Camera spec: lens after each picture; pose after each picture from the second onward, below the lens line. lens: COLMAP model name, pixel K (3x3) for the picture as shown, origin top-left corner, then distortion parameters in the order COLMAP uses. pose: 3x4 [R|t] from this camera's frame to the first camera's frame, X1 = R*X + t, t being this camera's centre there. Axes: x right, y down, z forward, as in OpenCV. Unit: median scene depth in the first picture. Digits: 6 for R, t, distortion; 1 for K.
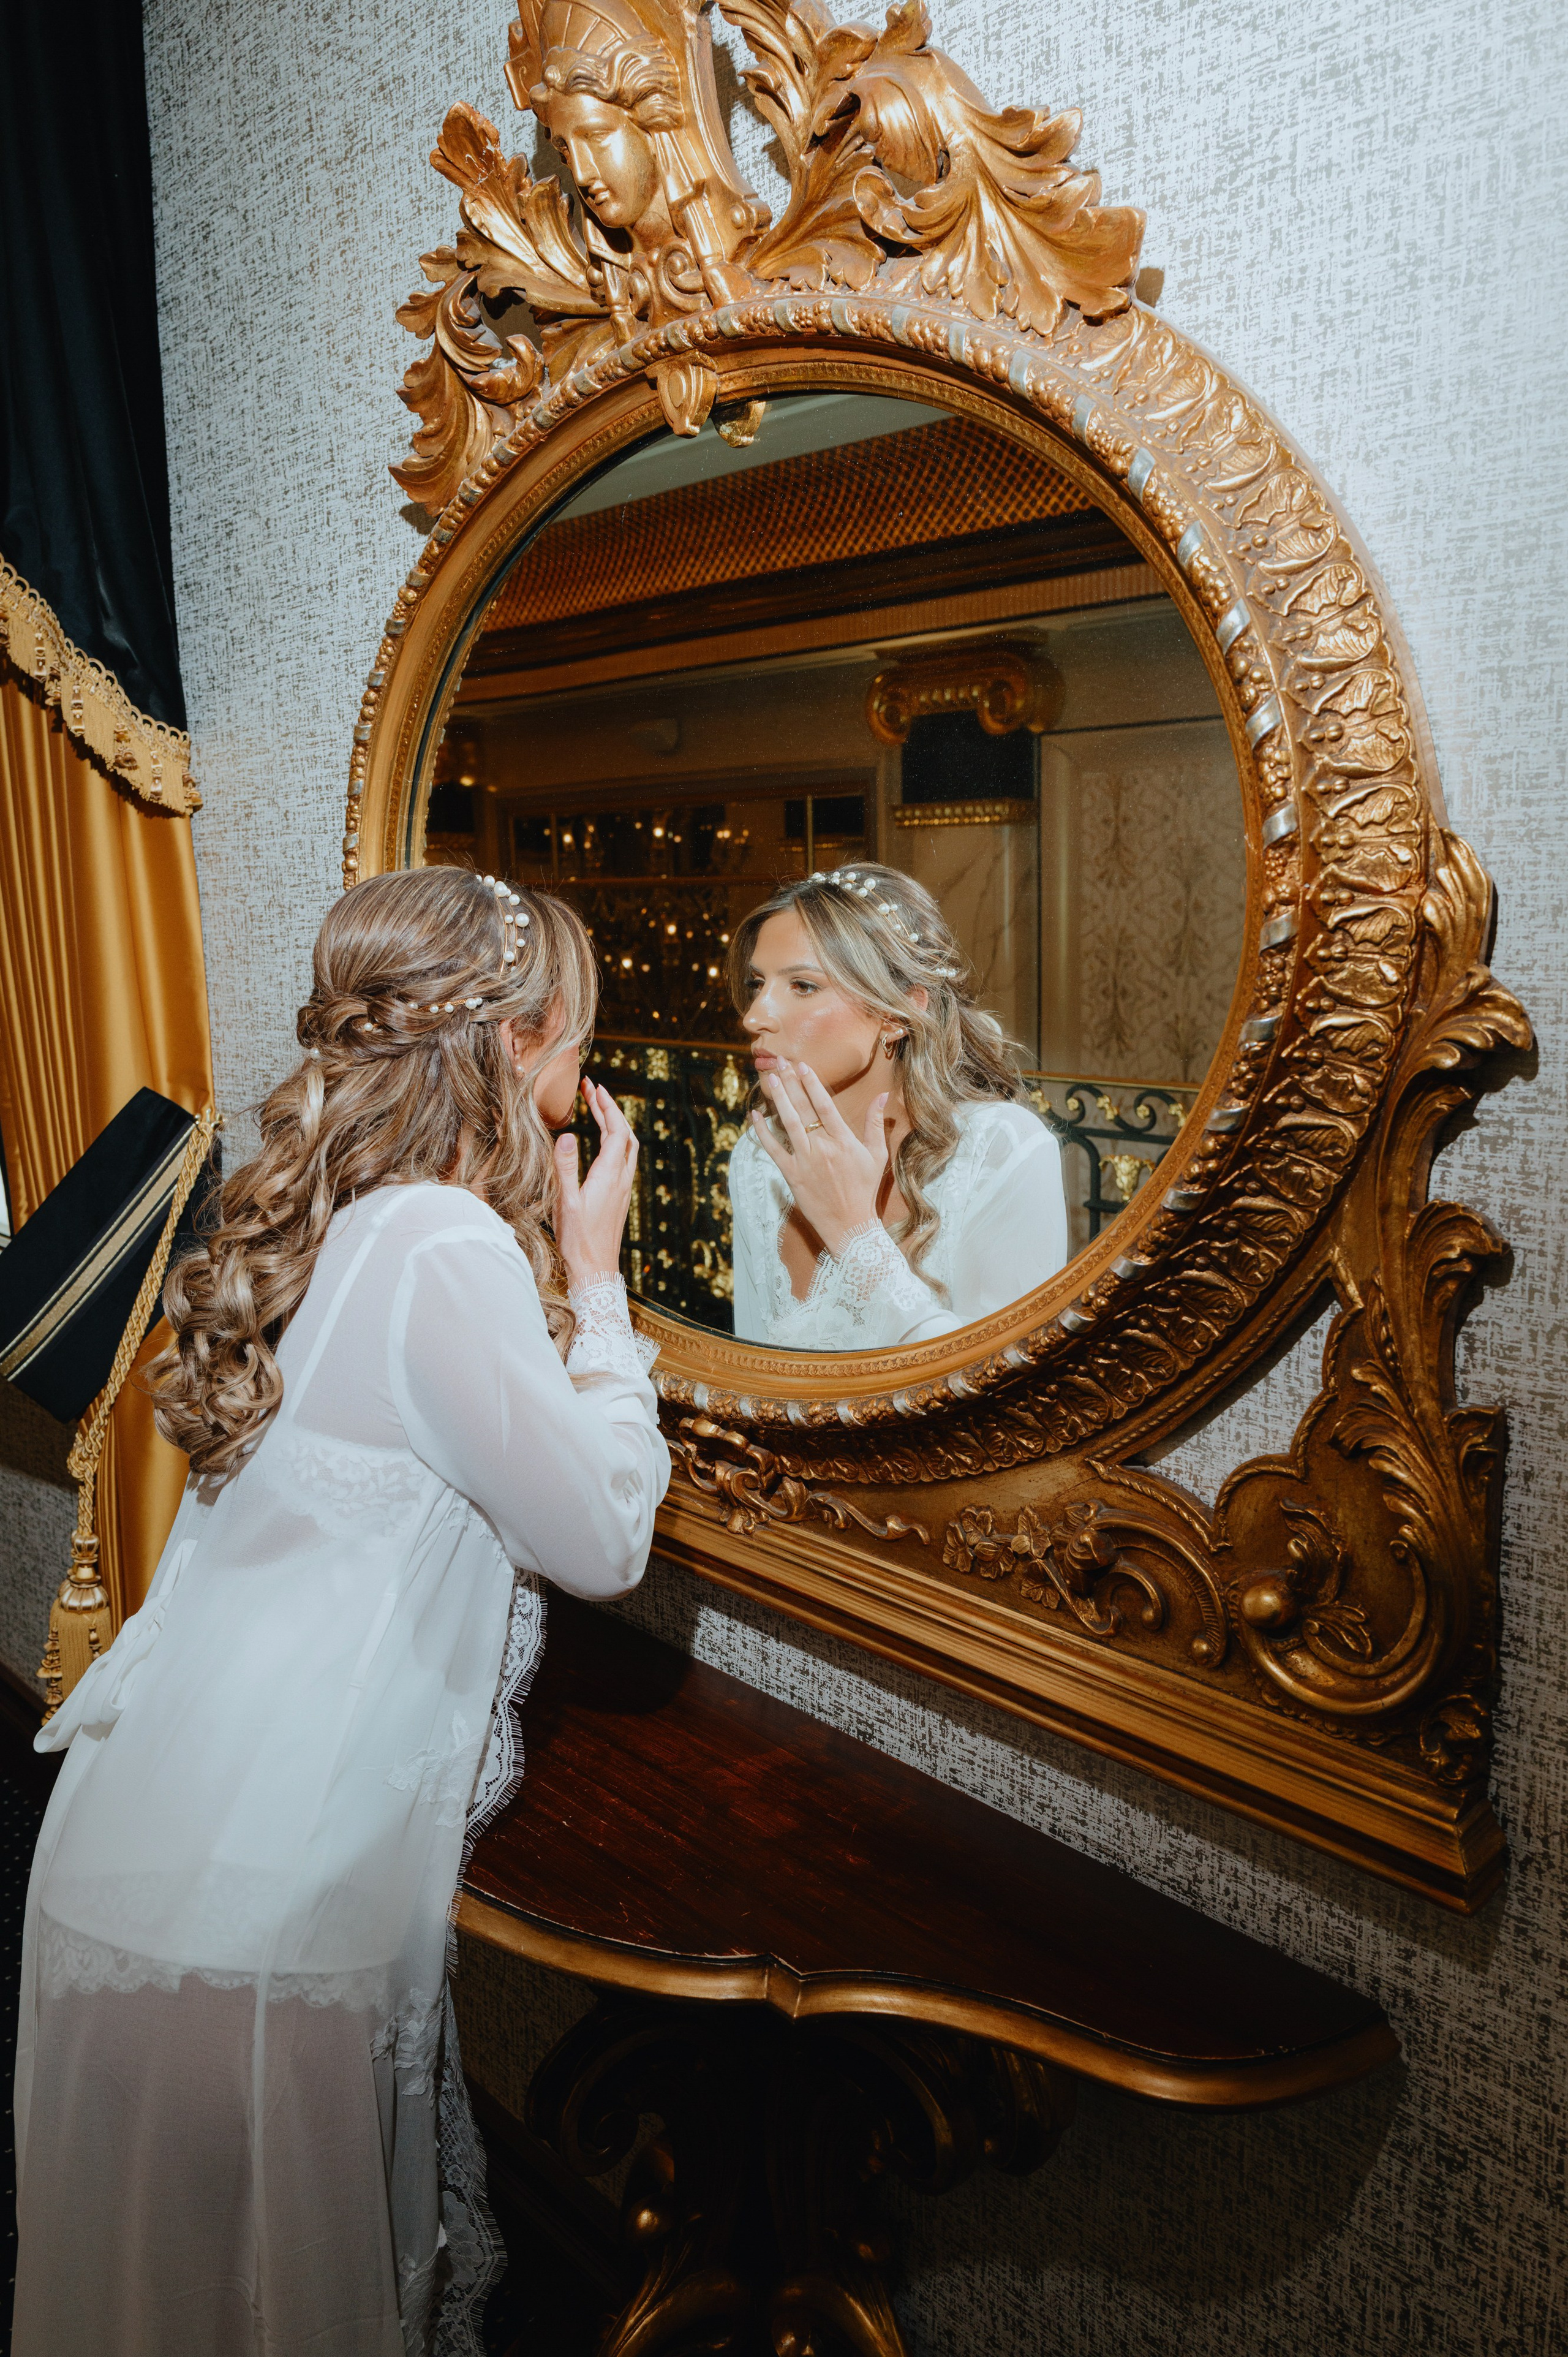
lens RADIAL K [[1813.9, 0, 784.0], [0, 1813.9, 1178.5], [0, 0, 1]] dist [0.050510, -0.199556]
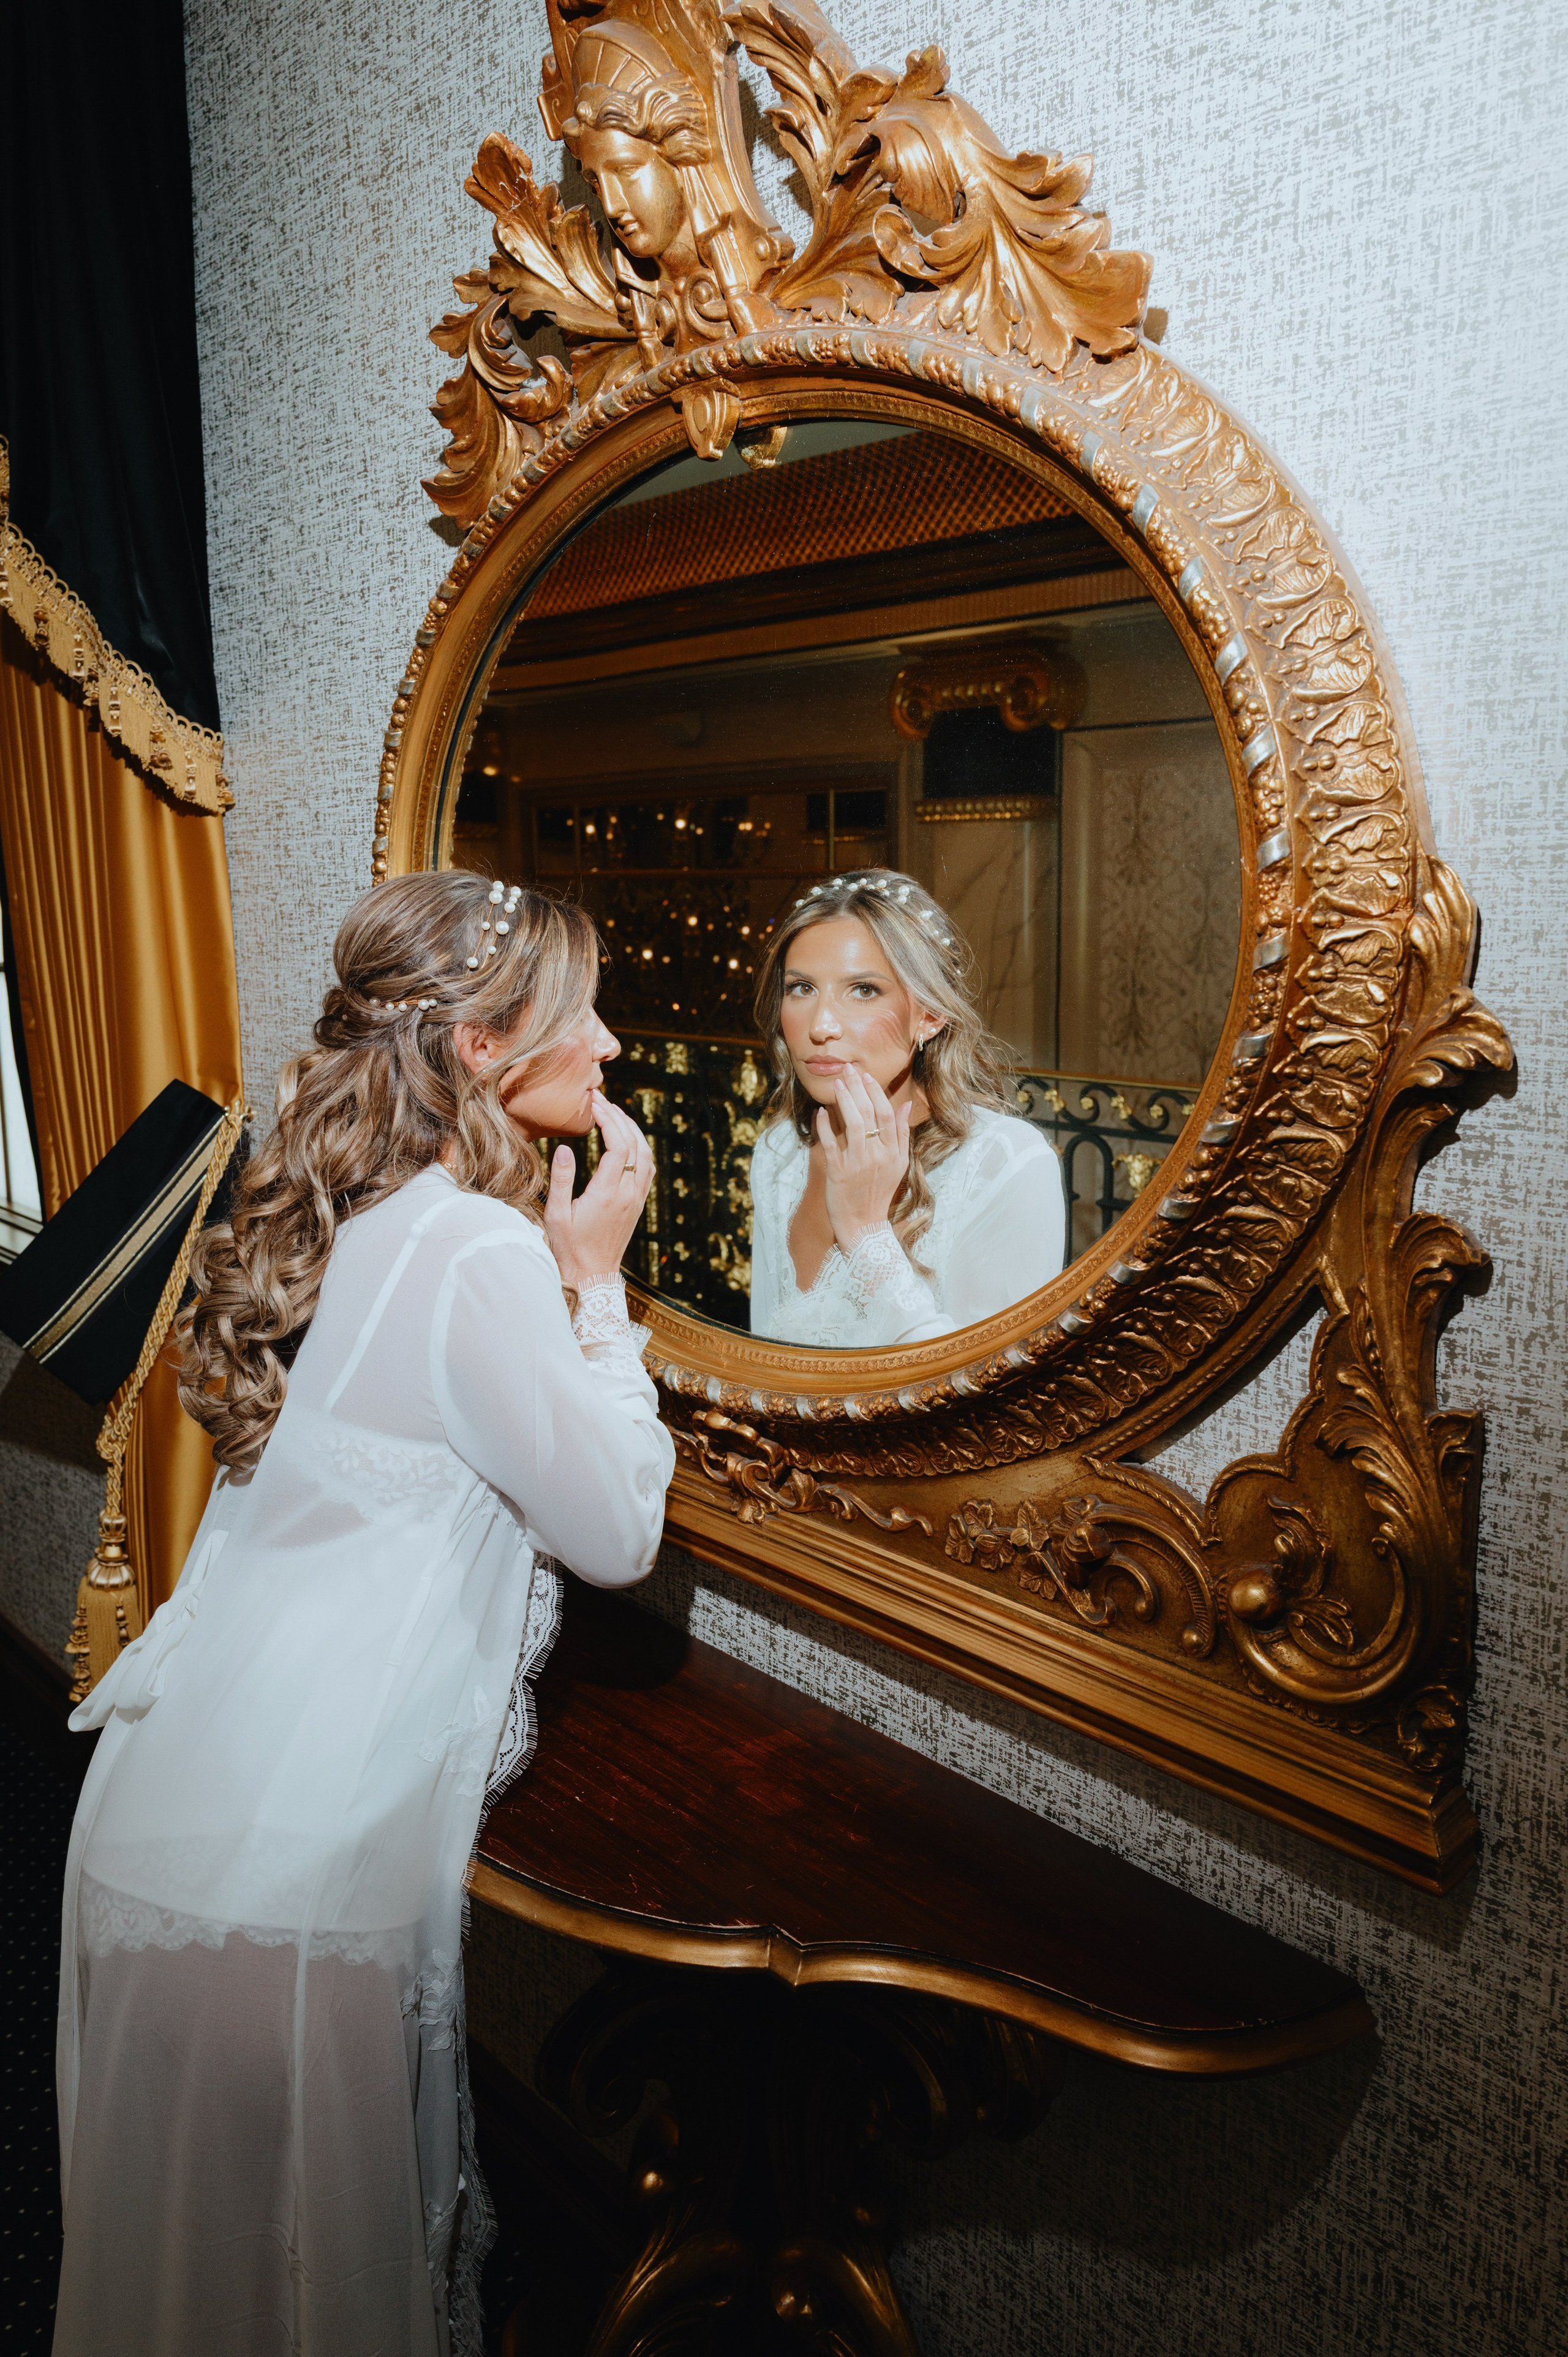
lens RADIAL K [[1821.8, 0, 784.0], [0, 1821.8, 1178.5], [0, 0, 1]] dist [0.034137, -0.212530]
pose [[0.999876, 0.011547, -0.010739, 0.005249], [-0.011481, 0.999915, 0.006172, -0.008634], [0.010809, -0.006048, 0.999923, -0.043318]]
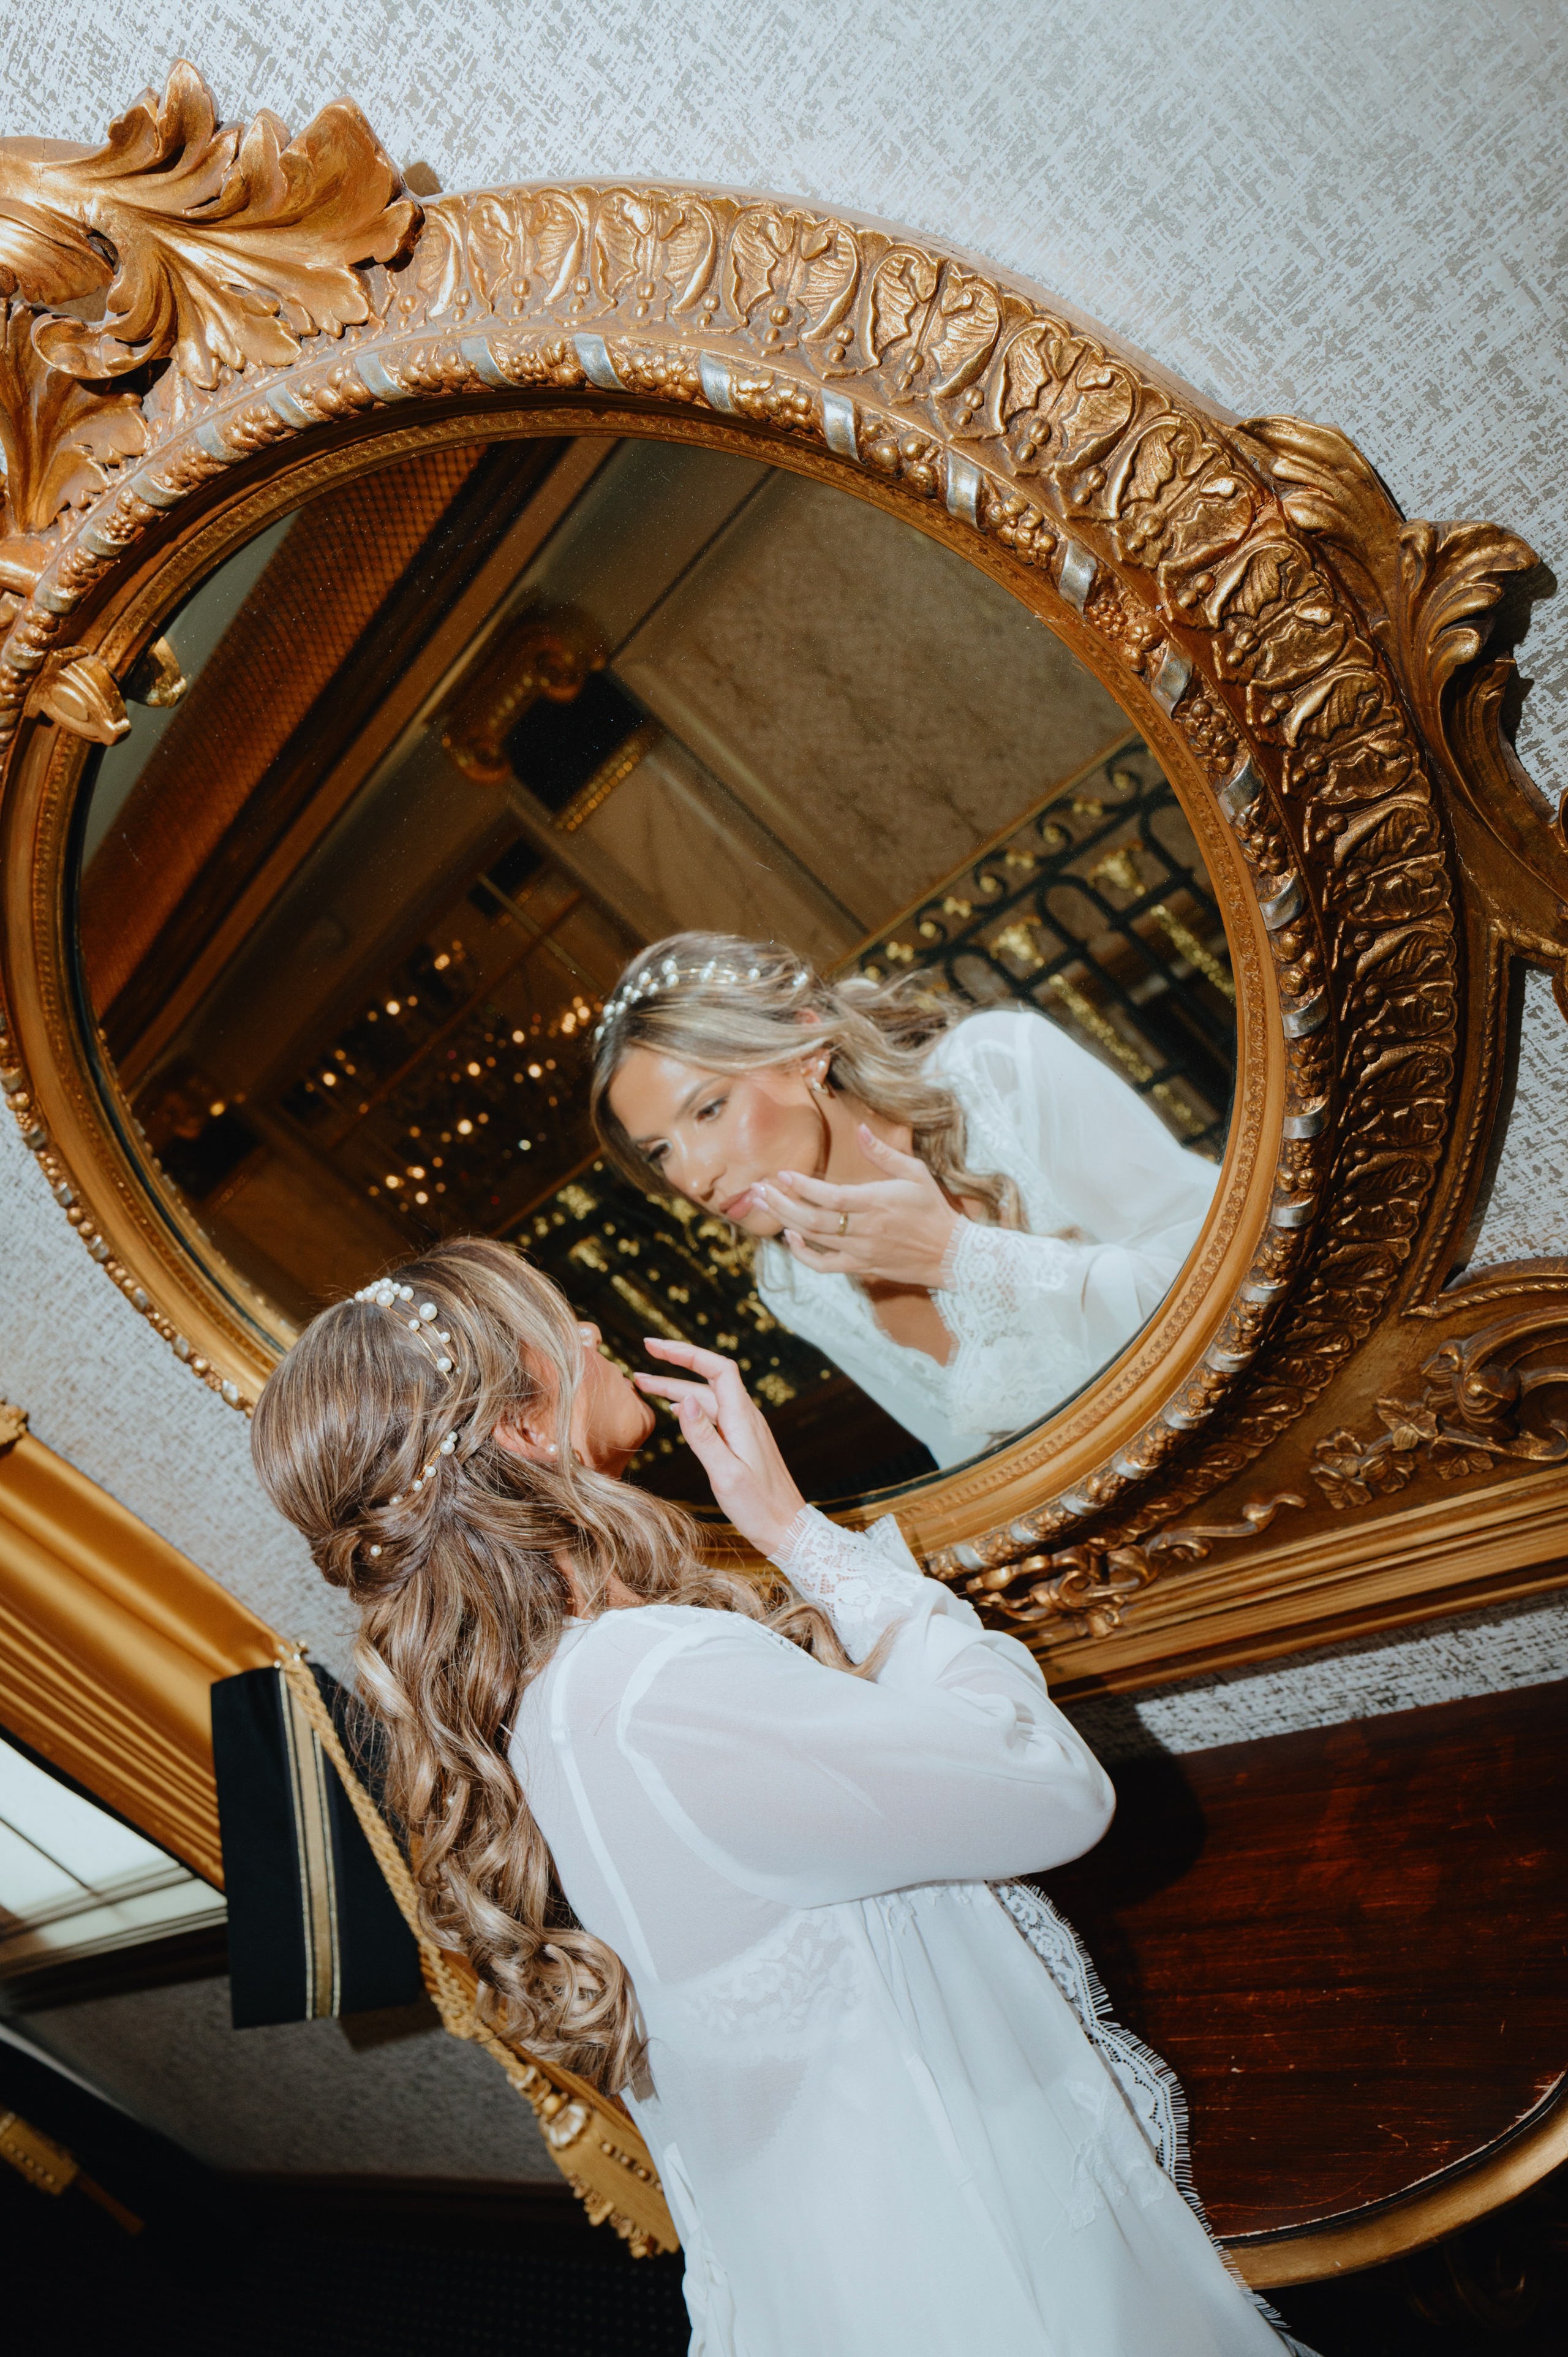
lens RADIAL K [[1757.3, 0, 776.9], [0, 1757.3, 1150.8], [0, 0, 1]] dist [-0.025888, 0.047266]
pose [[0.711133, -0.702640, 0.024208, 0.003318], [0.701876, 0.711512, 0.033476, -0.123083], [-0.040745, -0.006815, 0.999146, 0.262431]]
